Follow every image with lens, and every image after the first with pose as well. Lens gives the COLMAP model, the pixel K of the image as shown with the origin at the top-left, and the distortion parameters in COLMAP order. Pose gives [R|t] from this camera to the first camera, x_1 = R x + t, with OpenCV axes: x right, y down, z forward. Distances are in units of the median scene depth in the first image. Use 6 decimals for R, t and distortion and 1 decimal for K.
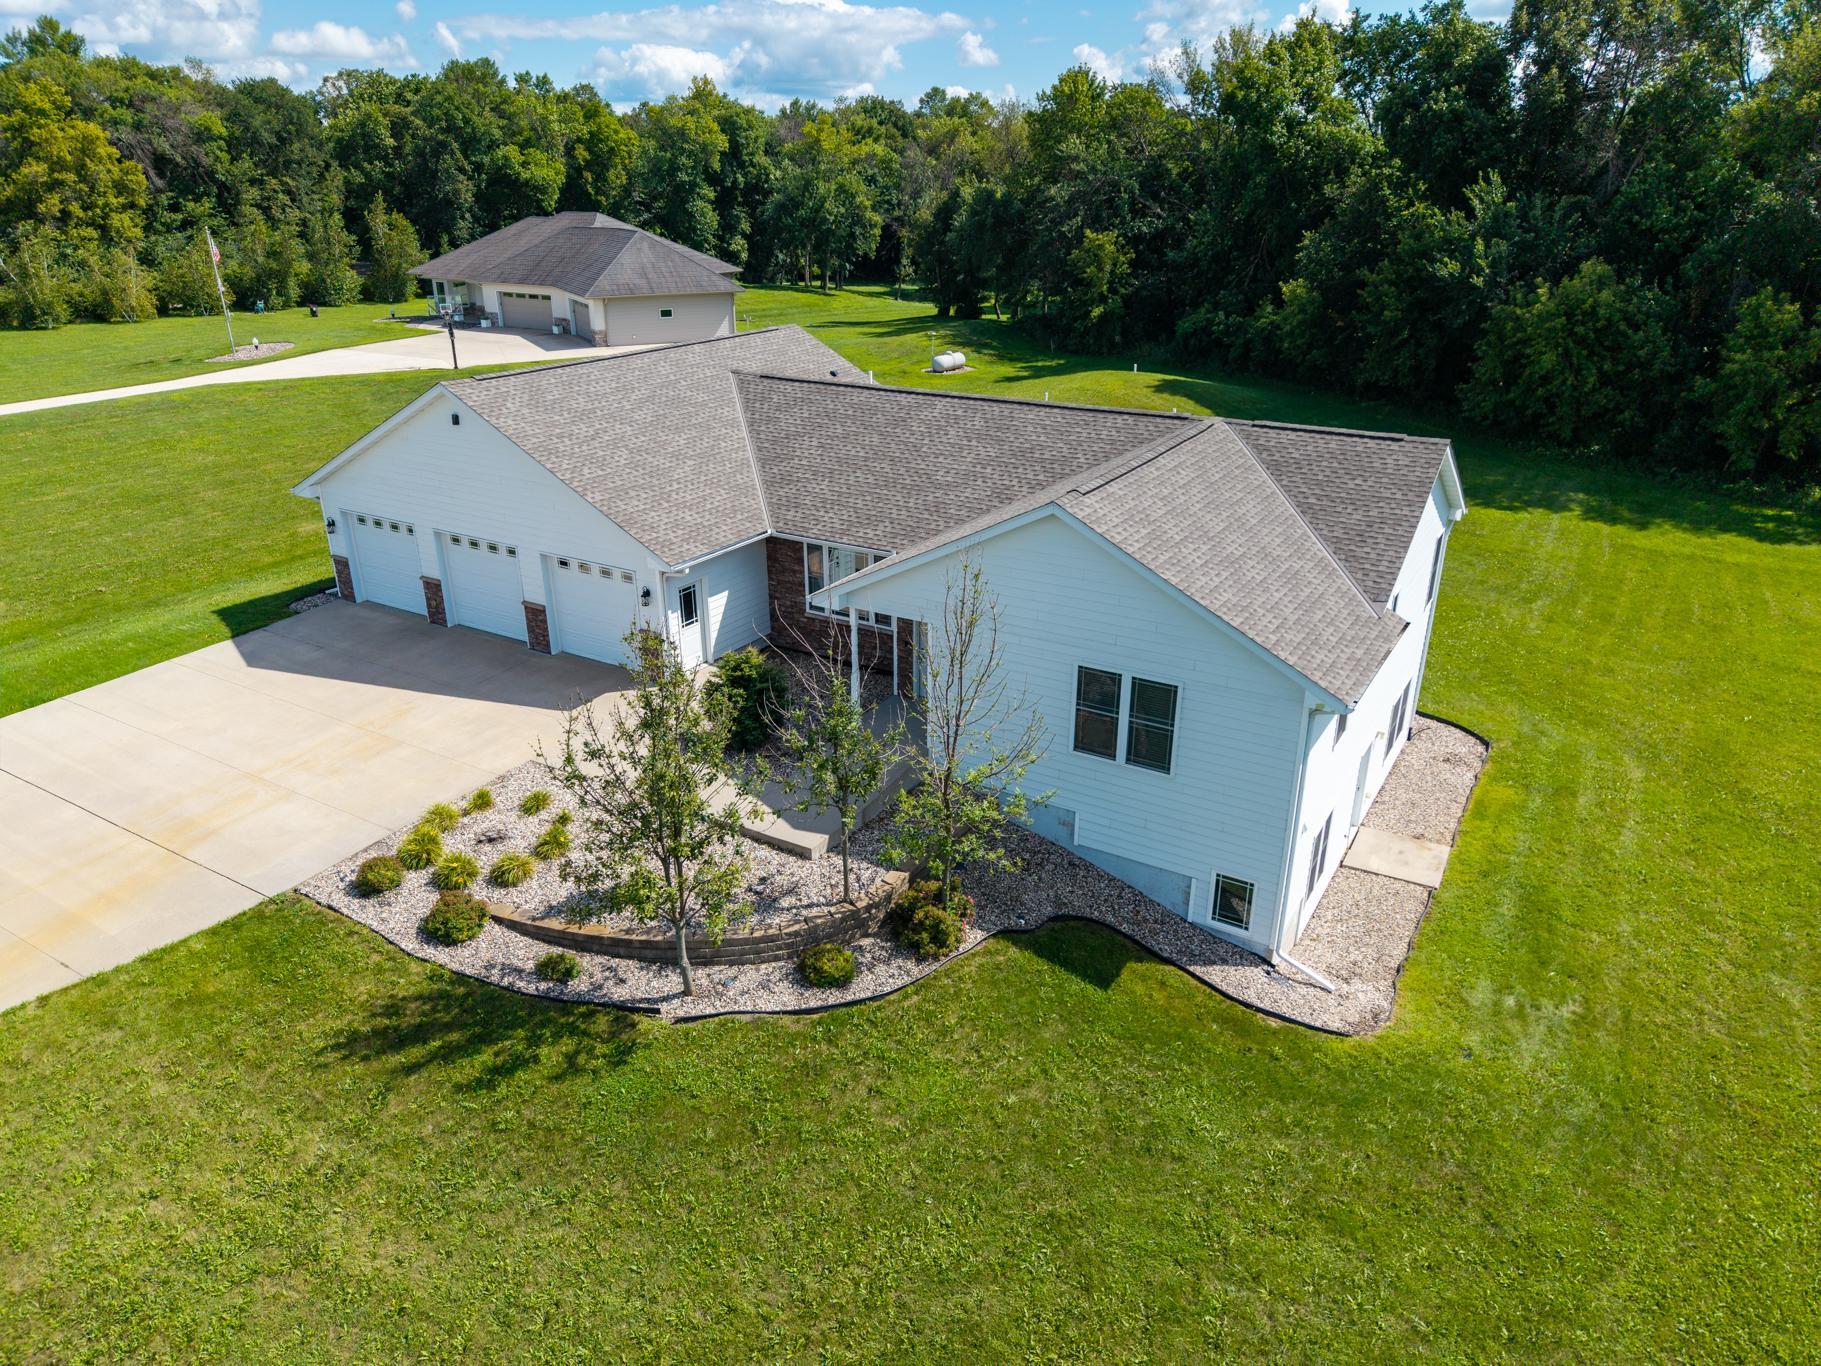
lens RADIAL K [[1218.8, 0, 905.2], [0, 1218.8, 692.6], [0, 0, 1]] dist [0.015365, -0.012603]
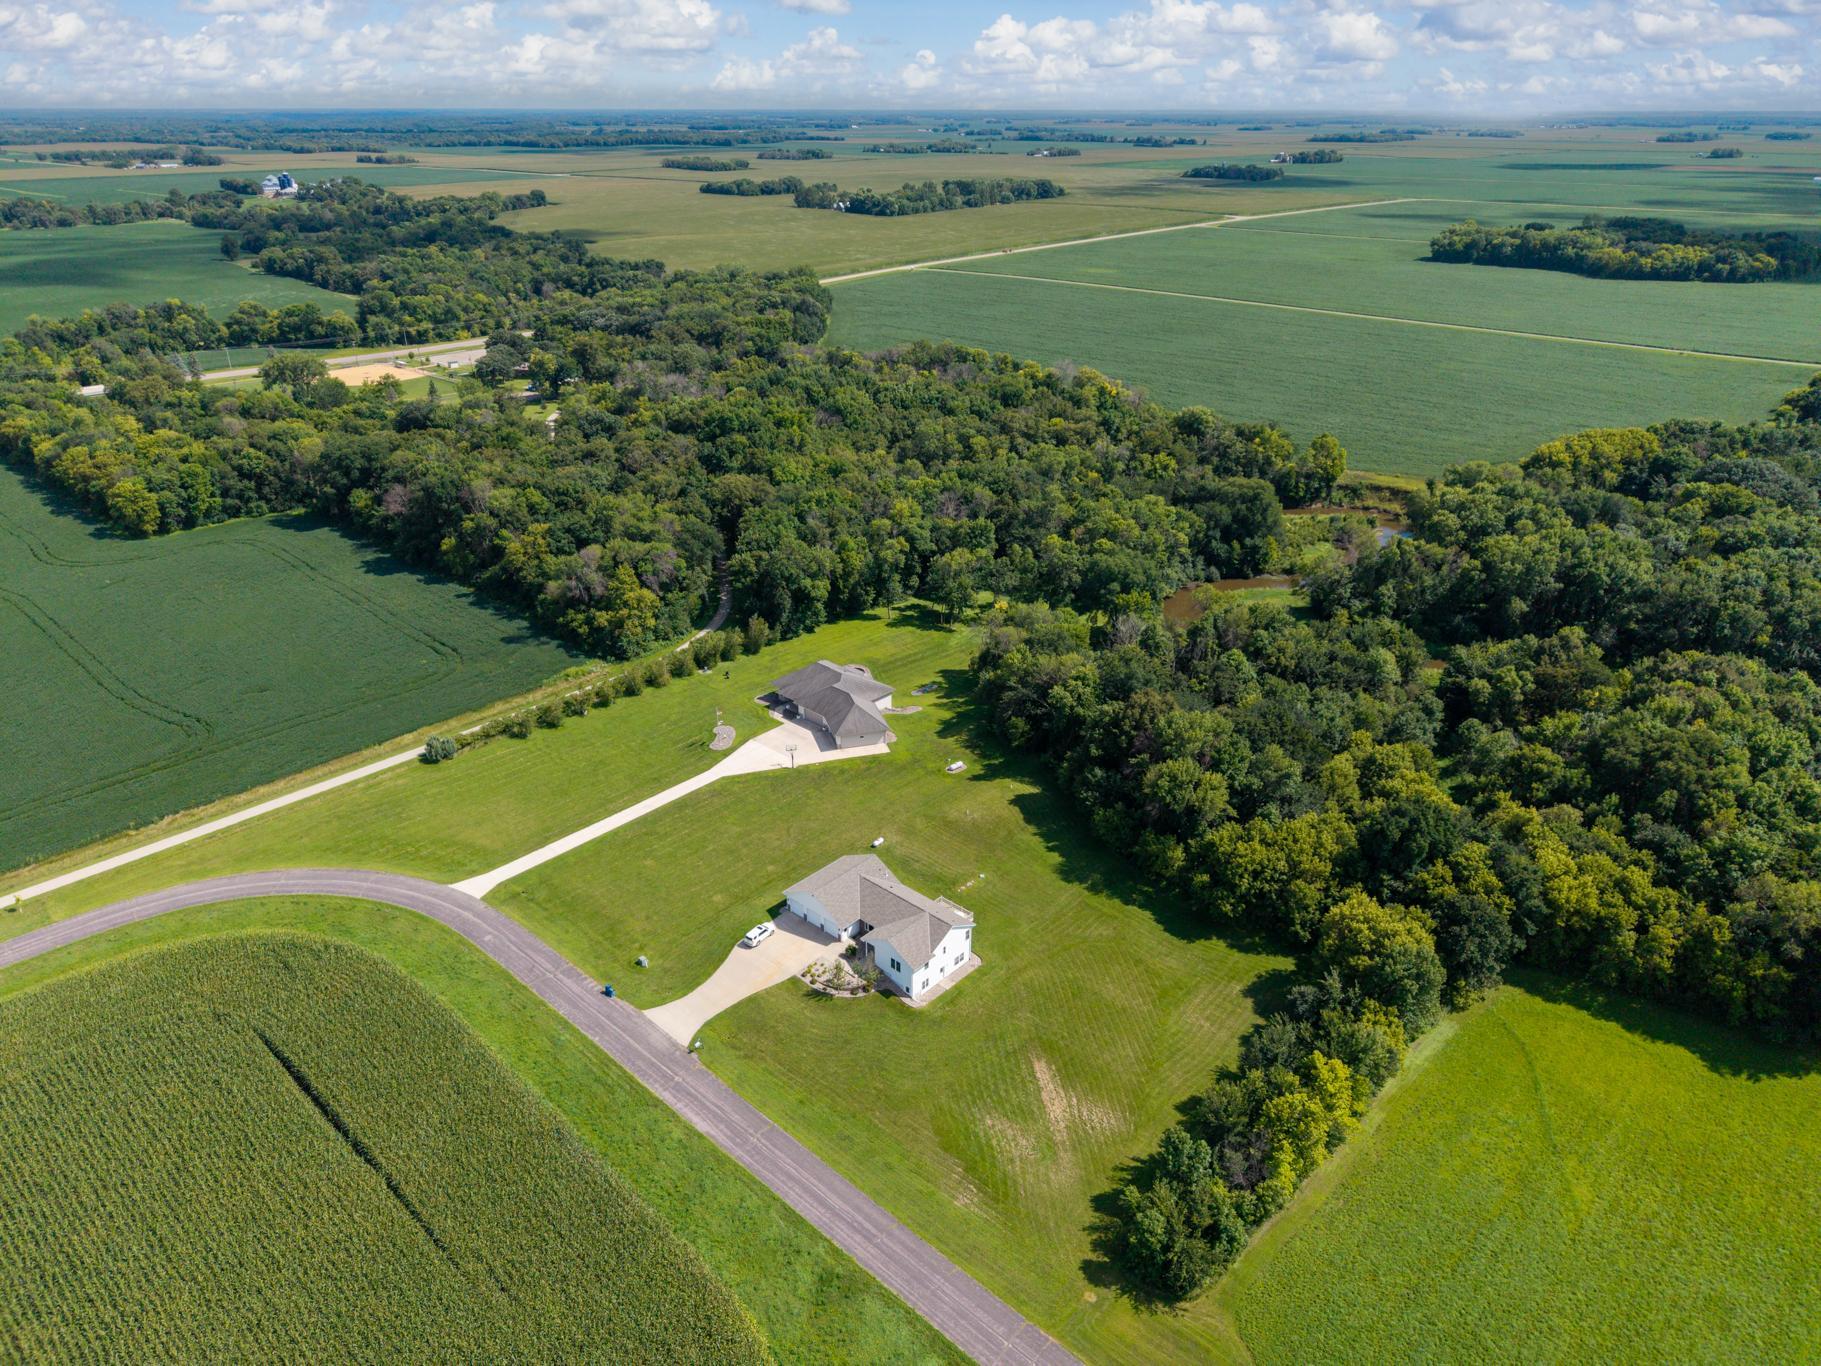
lens RADIAL K [[1219.4, 0, 910.5], [0, 1219.4, 683.0], [0, 0, 1]] dist [0.051527, -0.050201]
pose [[0.982104, 0.084959, -0.168091, 1.075435], [-0.078026, 0.995822, 0.047440, -1.617962], [0.171419, -0.033476, 0.984629, -4.985184]]
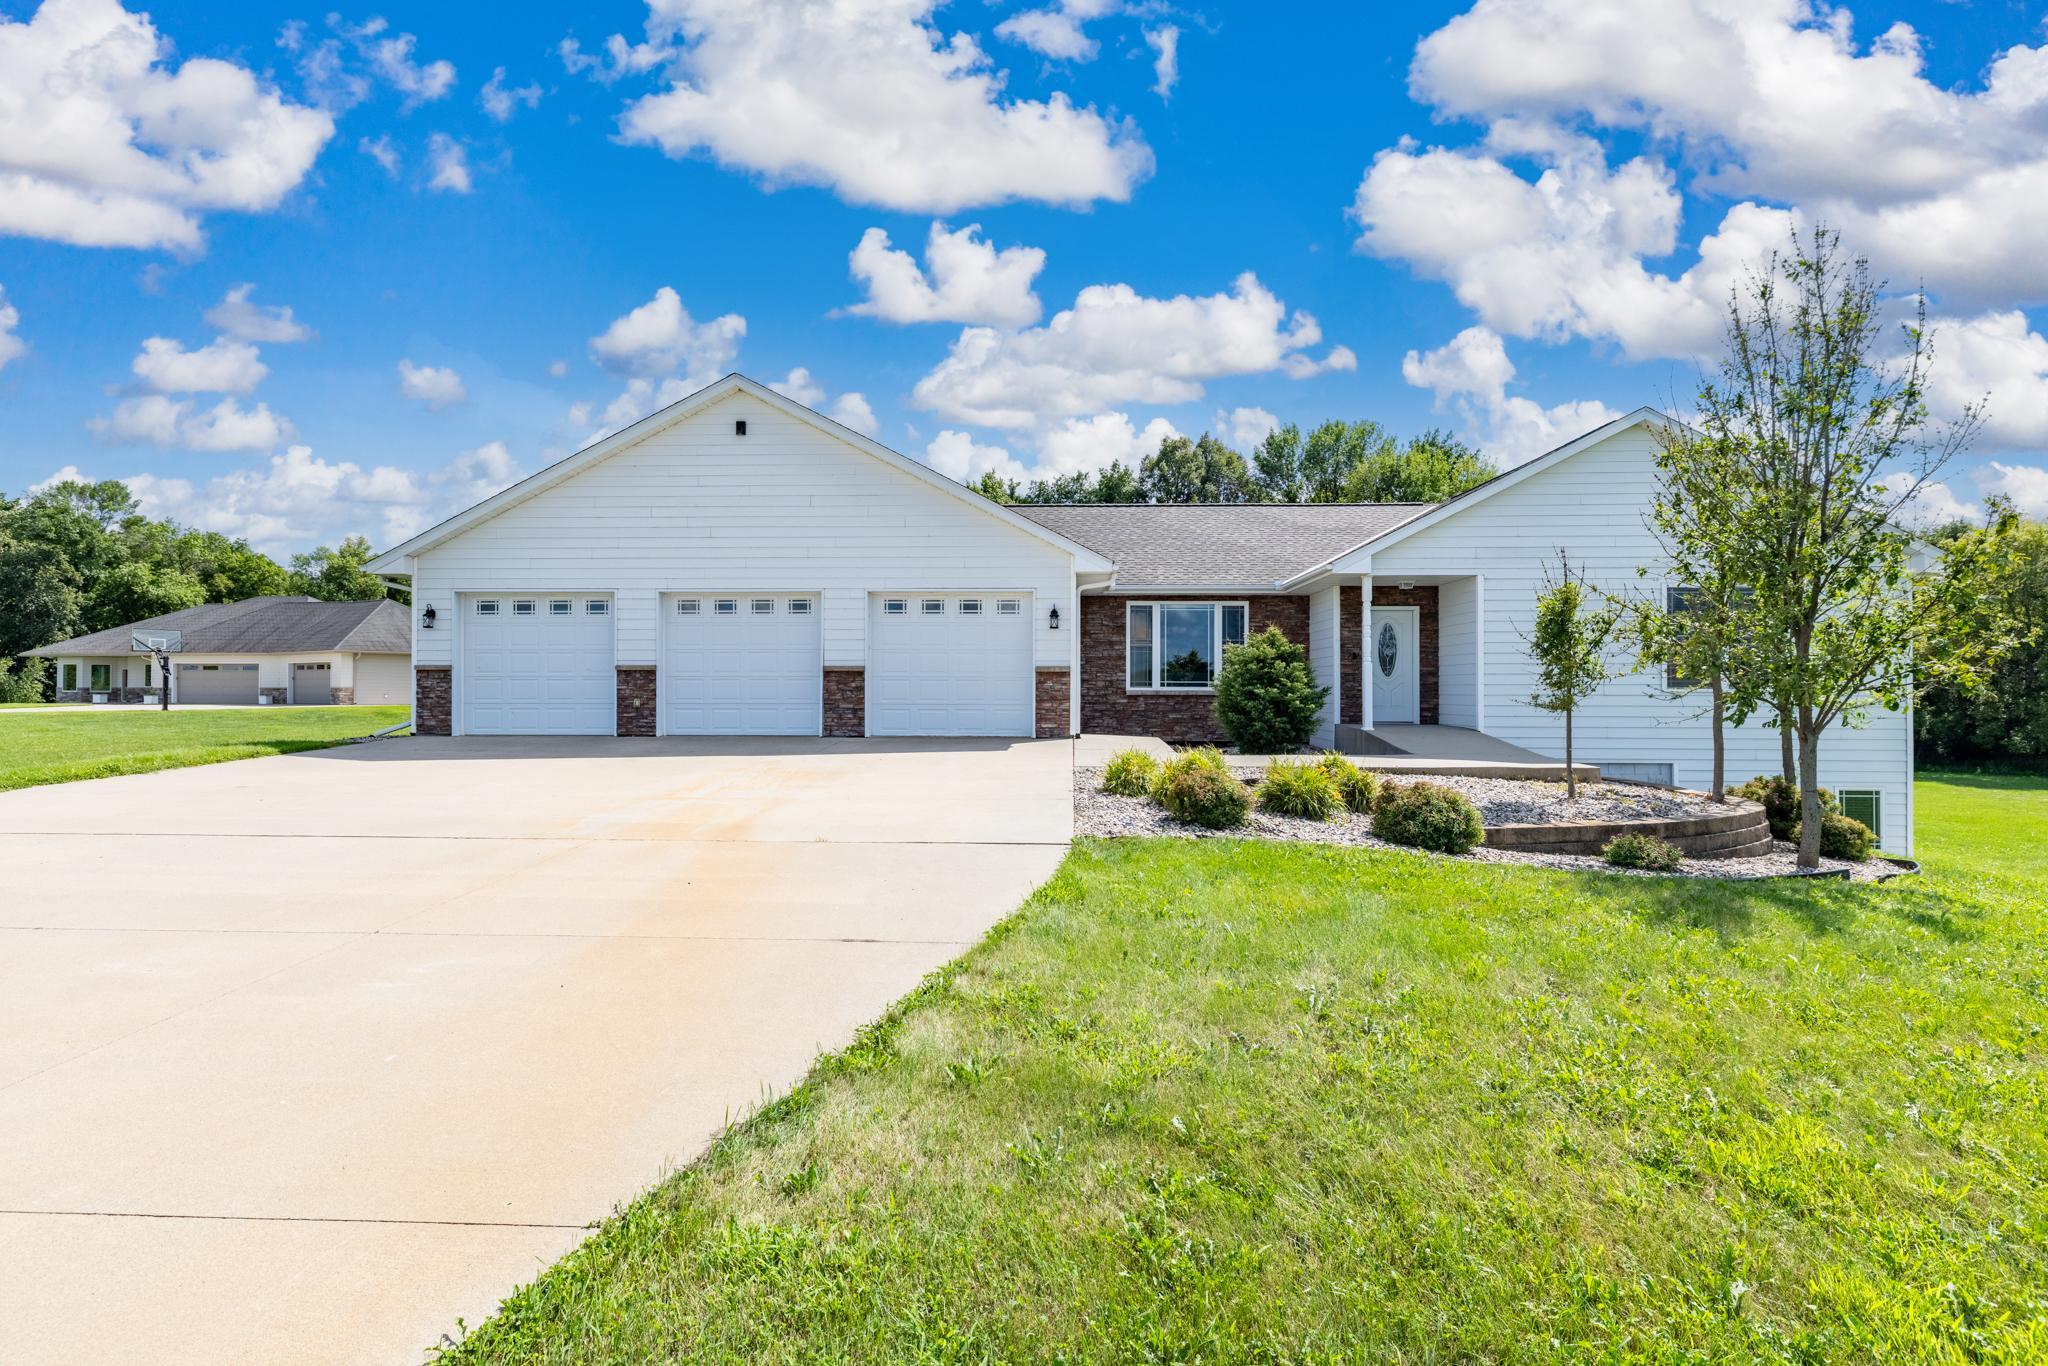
lens RADIAL K [[1030.3, 0, 1009.6], [0, 1030.3, 680.1], [0, 0, 1]] dist [0.012073, -0.000248]
pose [[0.876847, 0.006165, 0.480729, -0.509949], [0.189125, 0.914877, -0.356696, 0.172874], [-0.442007, 0.403686, 0.801042, 0.459870]]
